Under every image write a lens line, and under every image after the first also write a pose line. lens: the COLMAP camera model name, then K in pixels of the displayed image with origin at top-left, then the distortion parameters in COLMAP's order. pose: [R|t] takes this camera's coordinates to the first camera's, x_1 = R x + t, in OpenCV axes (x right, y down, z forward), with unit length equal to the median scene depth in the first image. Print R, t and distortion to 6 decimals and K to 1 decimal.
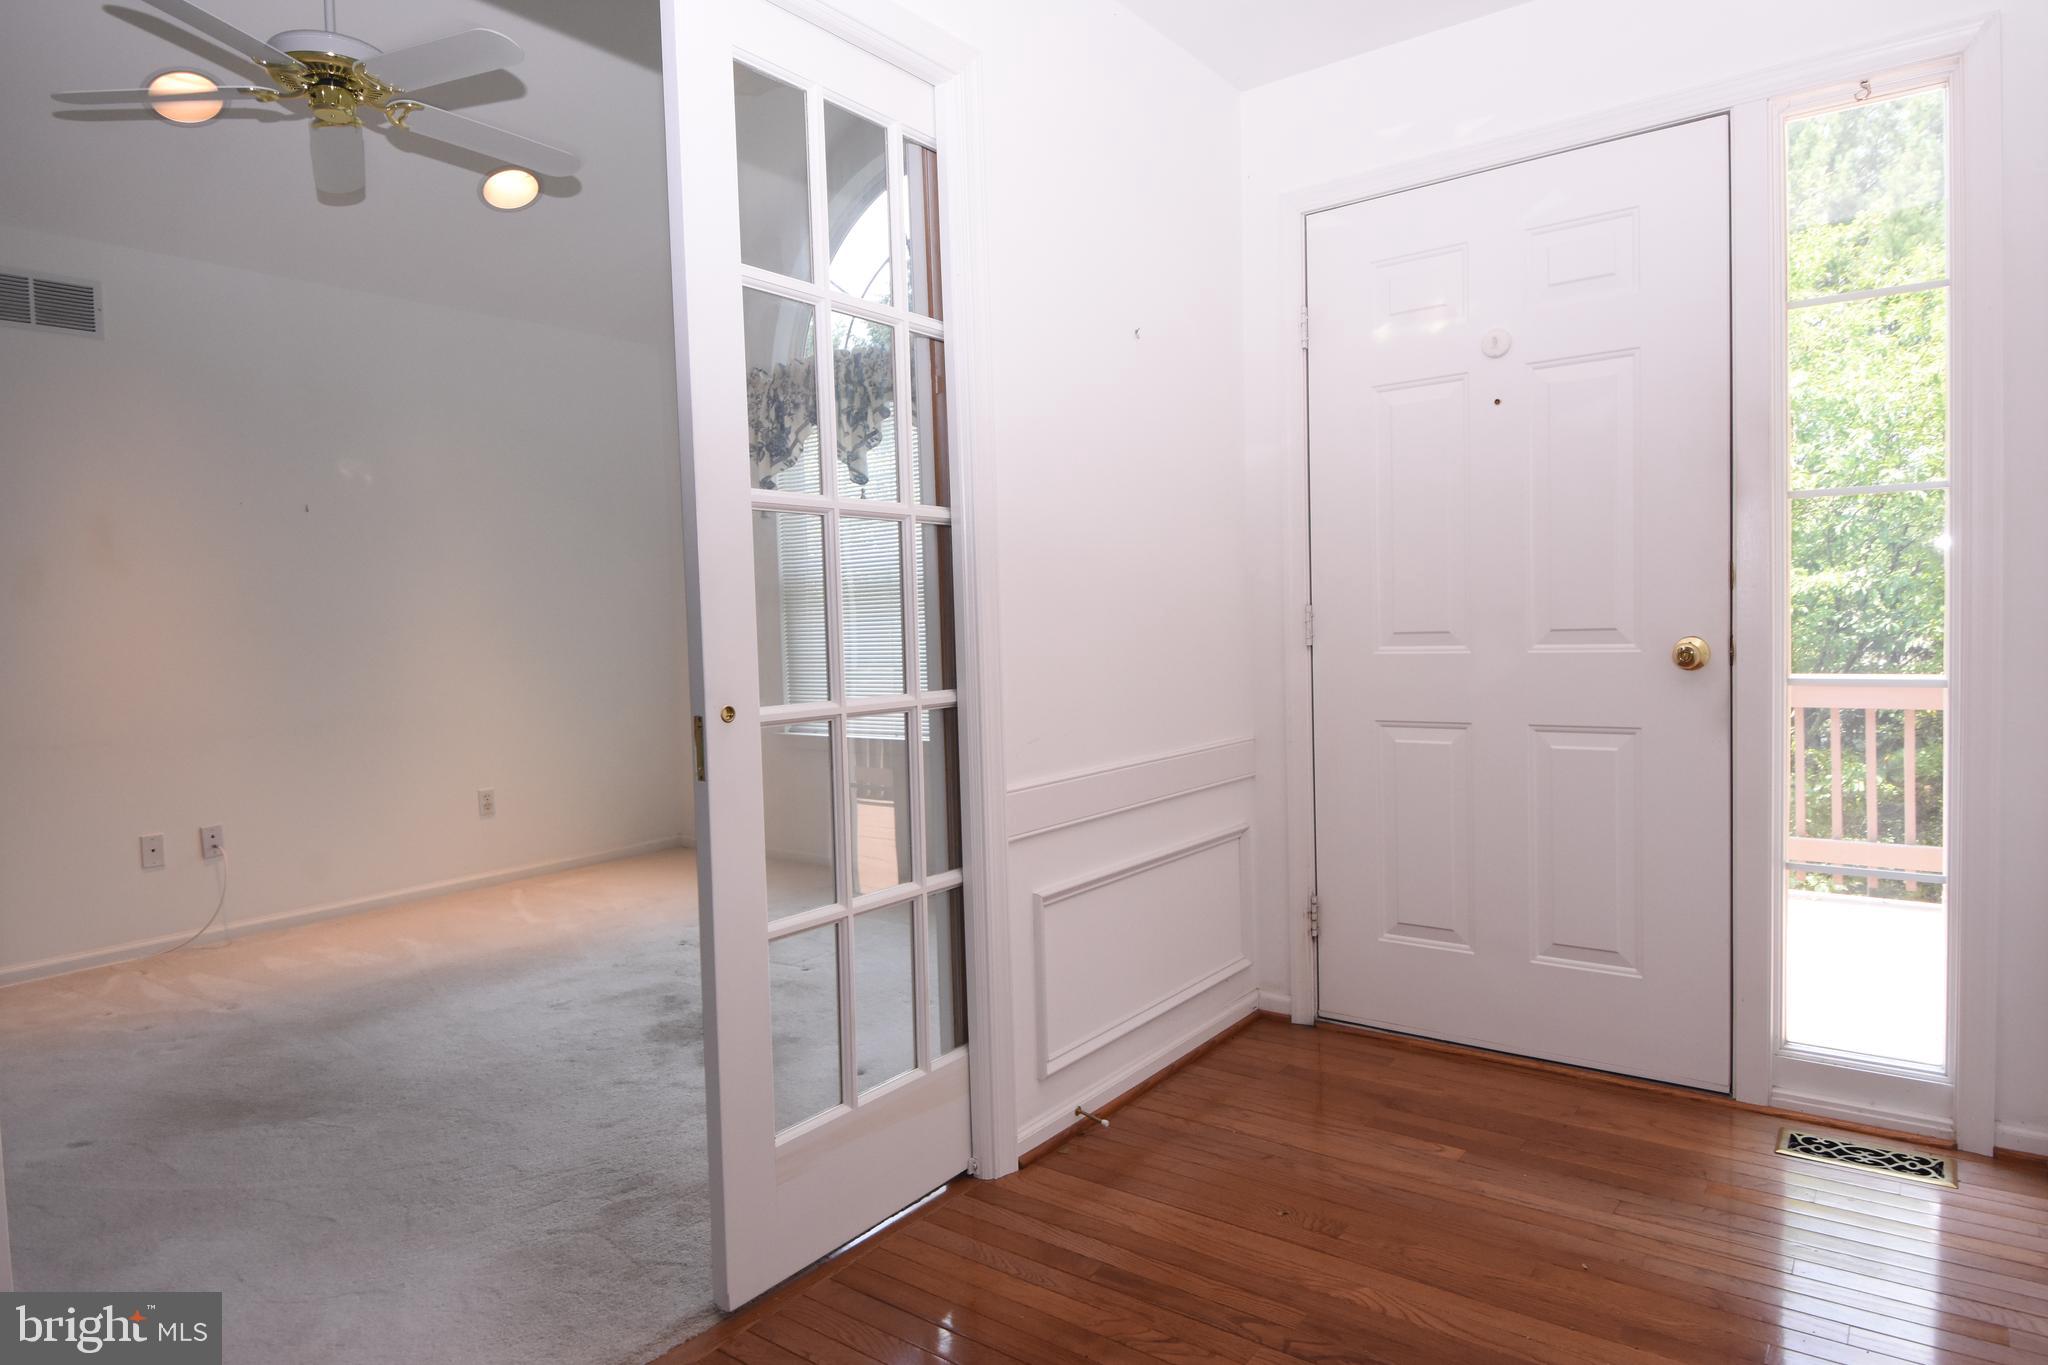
lens RADIAL K [[1207.8, 0, 1011.4], [0, 1207.8, 672.8], [0, 0, 1]] dist [0.001155, -0.008867]
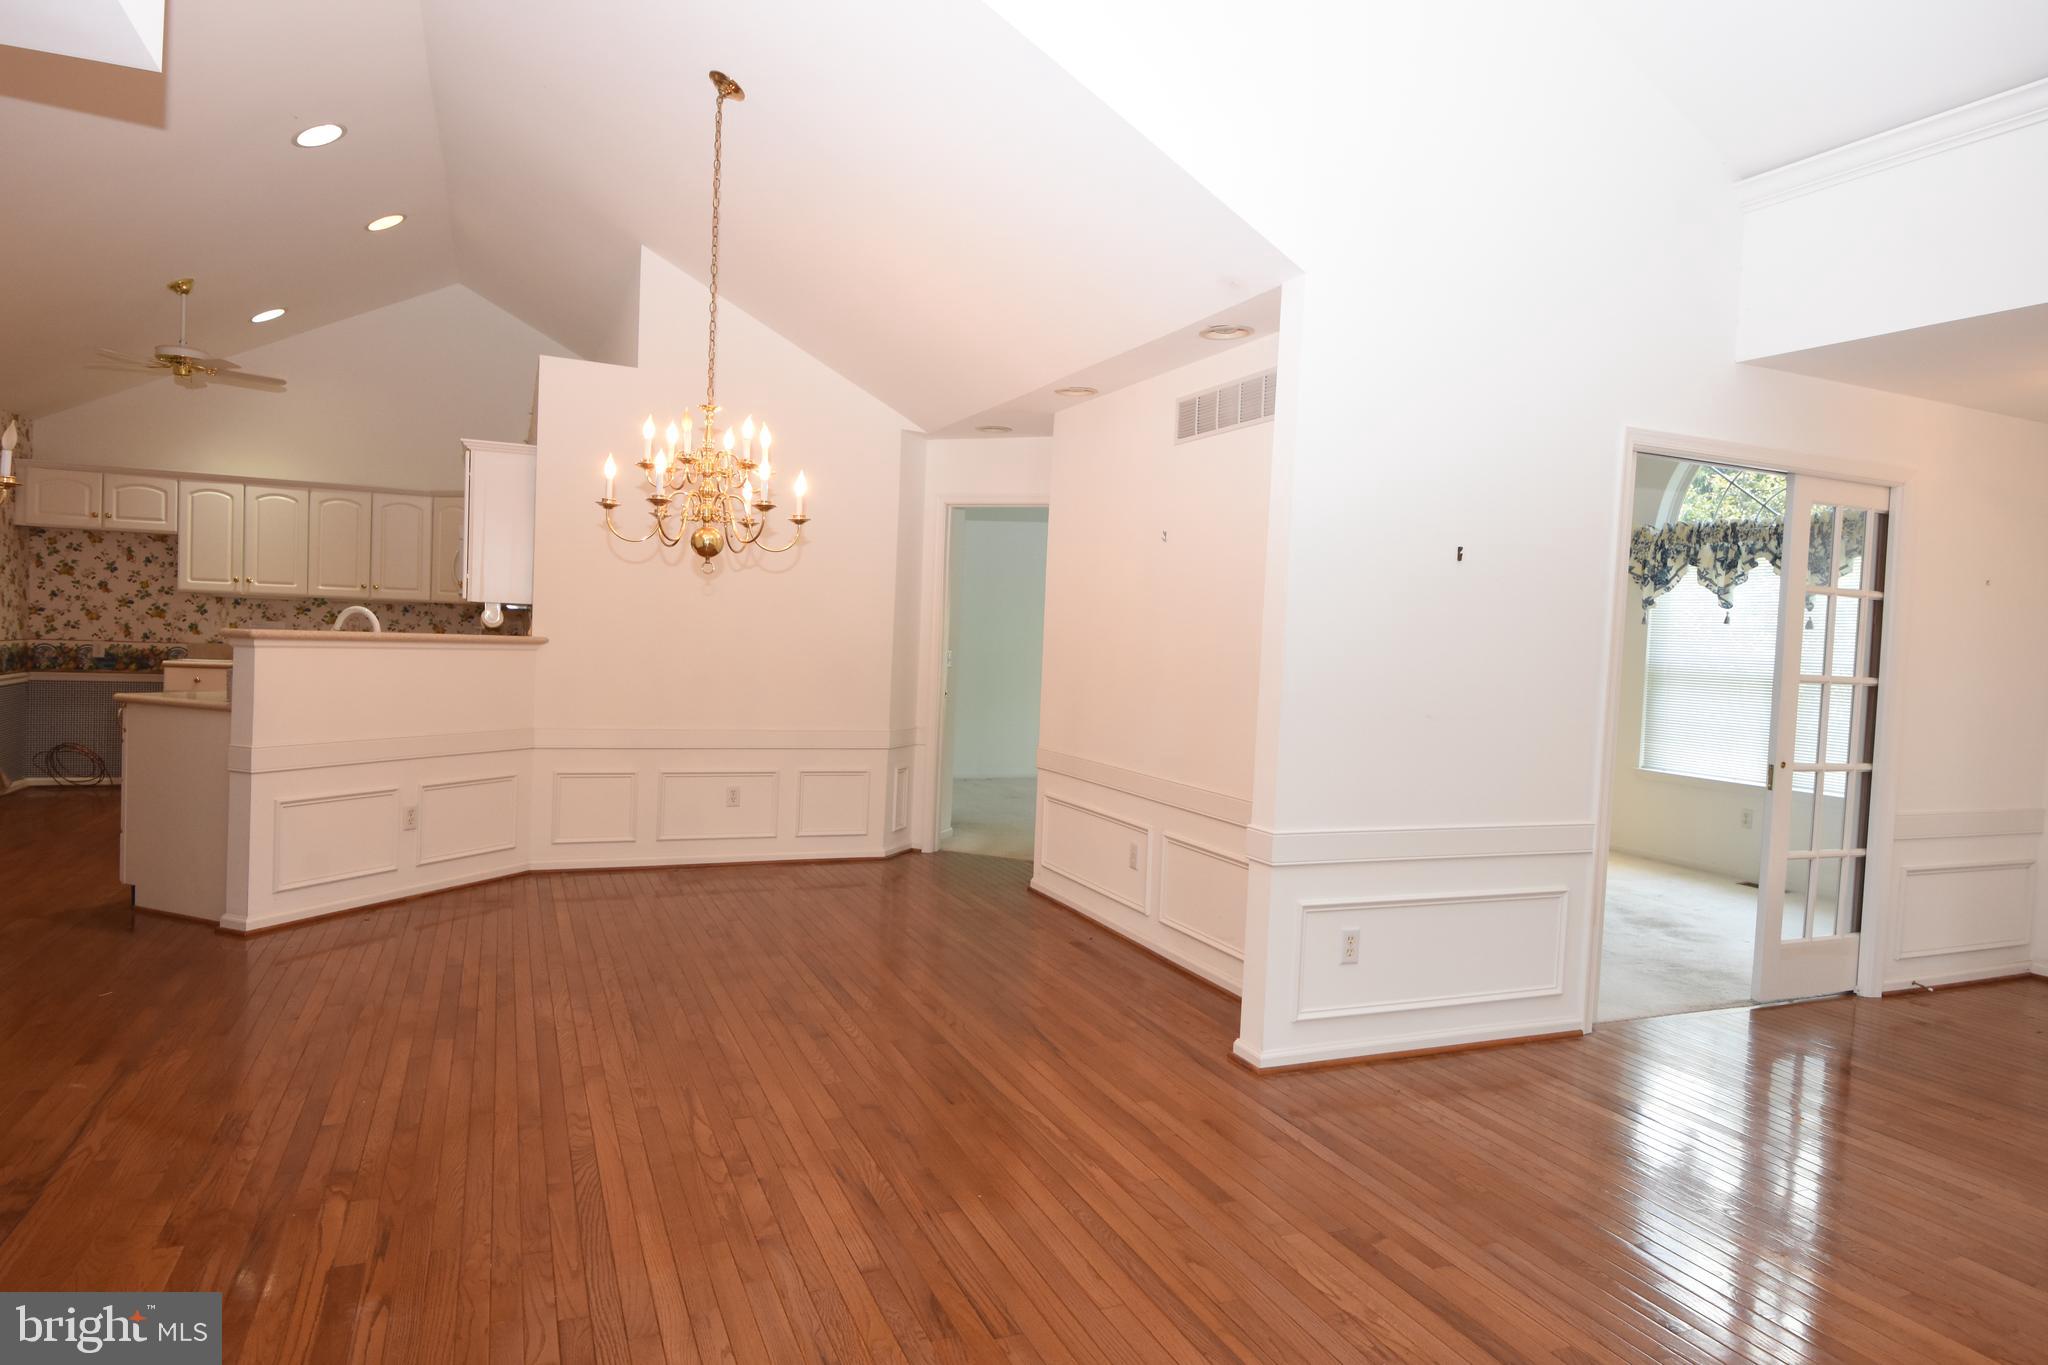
lens RADIAL K [[1207.8, 0, 1017.8], [0, 1207.8, 680.7], [0, 0, 1]] dist [0.001155, -0.008867]
pose [[0.866911, 0.083832, -0.491364, -0.230805], [-0.087647, 0.996034, 0.015299, -0.023642], [0.490698, 0.029804, 0.870820, -1.150022]]
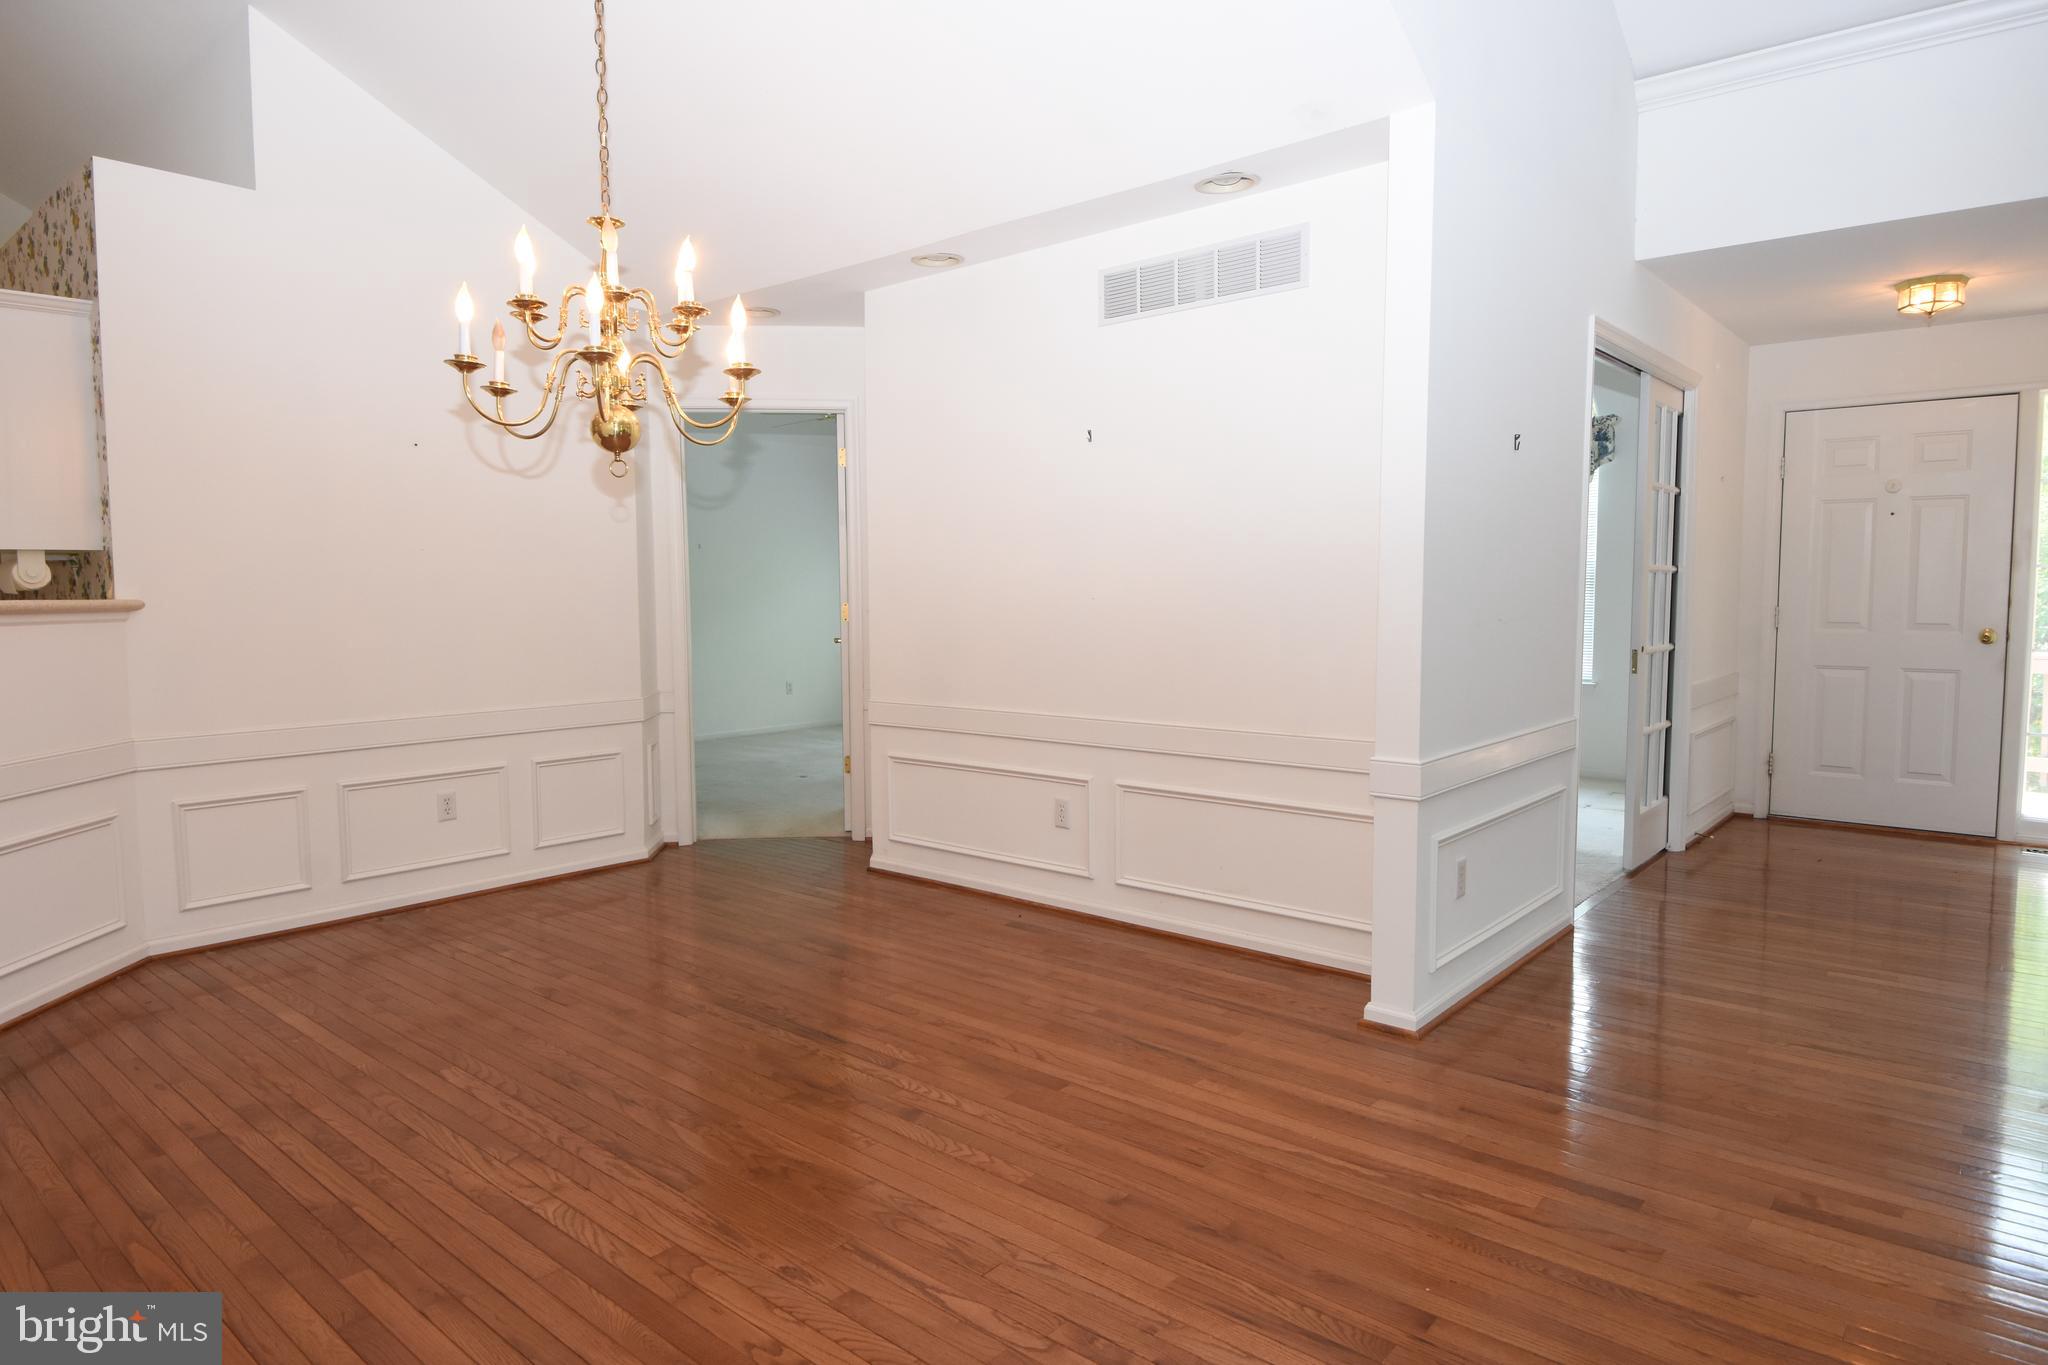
lens RADIAL K [[1207.8, 0, 1037.9], [0, 1207.8, 682.4], [0, 0, 1]] dist [0.001155, -0.008867]
pose [[0.997771, 0.024312, -0.062145, -0.818256], [-0.022032, 0.999068, 0.037119, 0.020352], [0.062990, -0.035668, 0.997377, -1.037395]]
